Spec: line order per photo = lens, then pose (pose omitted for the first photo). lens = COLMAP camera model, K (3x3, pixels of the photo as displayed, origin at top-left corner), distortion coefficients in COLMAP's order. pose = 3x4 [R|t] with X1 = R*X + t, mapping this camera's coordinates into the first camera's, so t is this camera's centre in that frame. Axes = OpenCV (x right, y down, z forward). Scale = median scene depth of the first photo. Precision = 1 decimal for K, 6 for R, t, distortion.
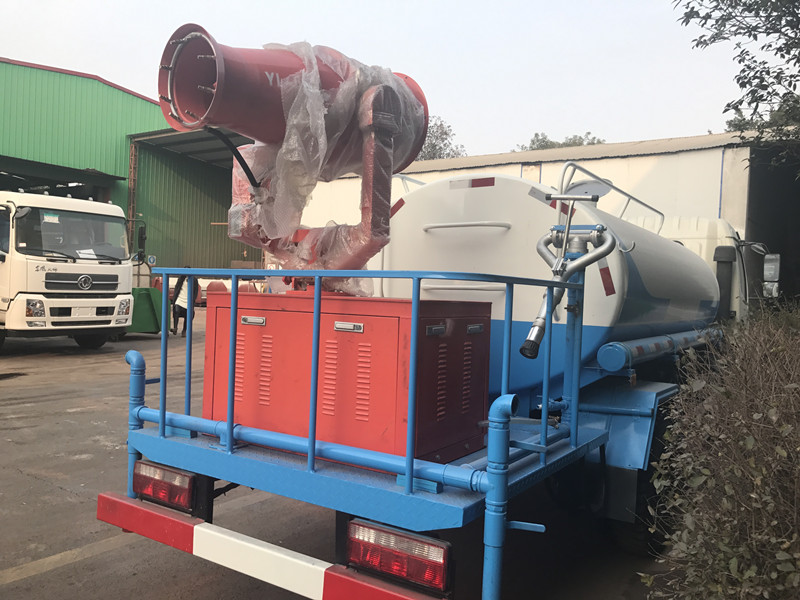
lens RADIAL K [[667.4, 0, 400.0], [0, 667.4, 300.0], [0, 0, 1]] dist [-0.000823, 0.000895]
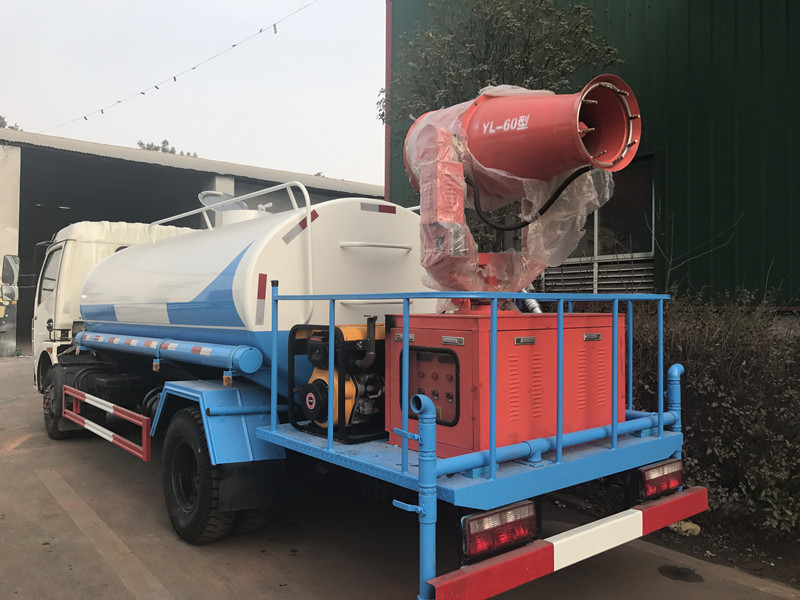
lens RADIAL K [[667.4, 0, 400.0], [0, 667.4, 300.0], [0, 0, 1]] dist [-0.000823, 0.000895]
pose [[0.315720, -0.037950, 0.948093, -1.273263], [0.035461, 0.998974, 0.028178, -0.069870], [-0.948190, 0.024724, 0.316742, 0.842800]]
